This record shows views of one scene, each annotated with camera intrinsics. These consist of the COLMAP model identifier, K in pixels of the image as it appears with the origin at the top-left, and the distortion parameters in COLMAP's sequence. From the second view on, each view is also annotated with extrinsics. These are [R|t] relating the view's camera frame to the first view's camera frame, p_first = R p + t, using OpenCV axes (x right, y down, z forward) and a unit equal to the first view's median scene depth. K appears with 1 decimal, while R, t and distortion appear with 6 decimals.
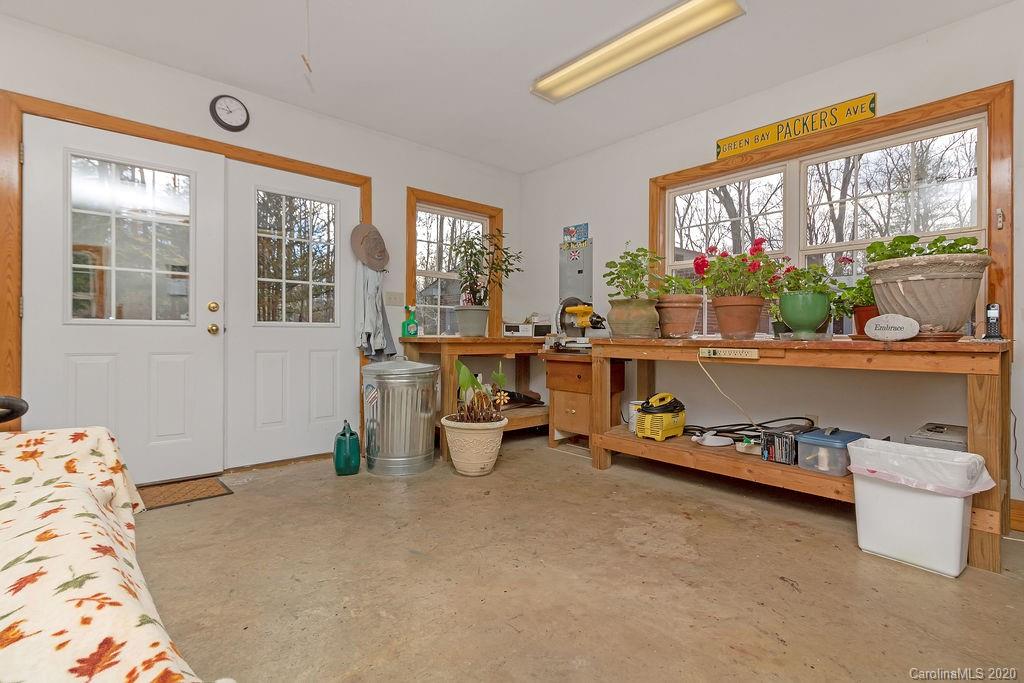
lens RADIAL K [[487.5, 0, 512.0], [0, 487.5, 341.5], [0, 0, 1]] dist [0.001114, 0.000450]
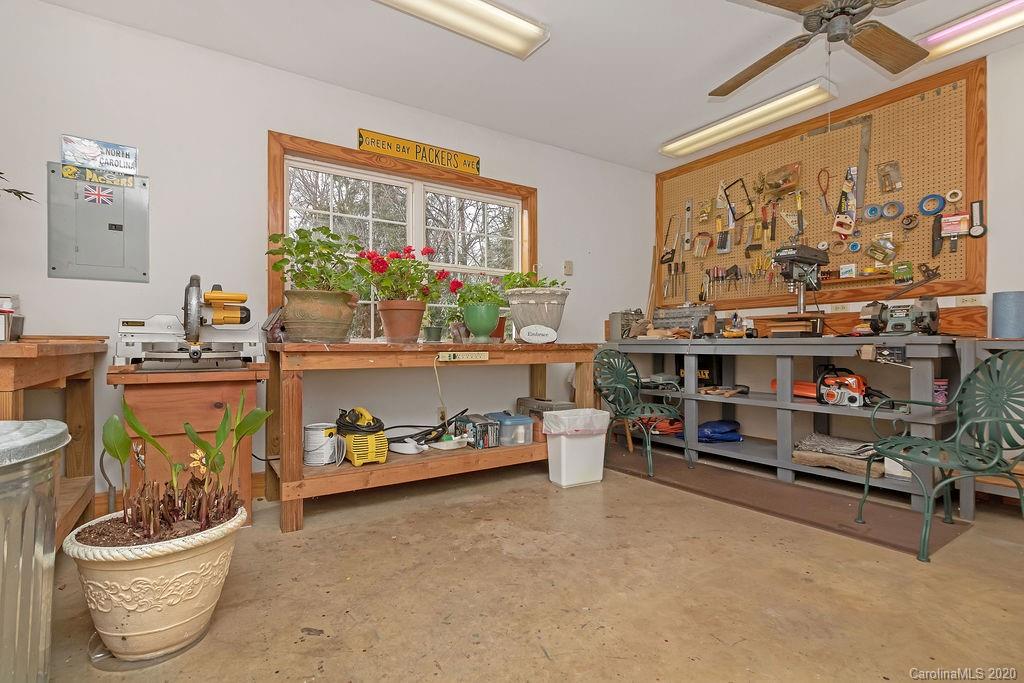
lens RADIAL K [[487.5, 0, 512.0], [0, 487.5, 341.5], [0, 0, 1]] dist [0.001114, 0.000450]
pose [[0.145968, -0.004290, 0.989280, -0.610896], [0.009333, 0.999952, 0.002959, -0.009762], [-0.989245, 0.008801, 0.146001, 0.778437]]
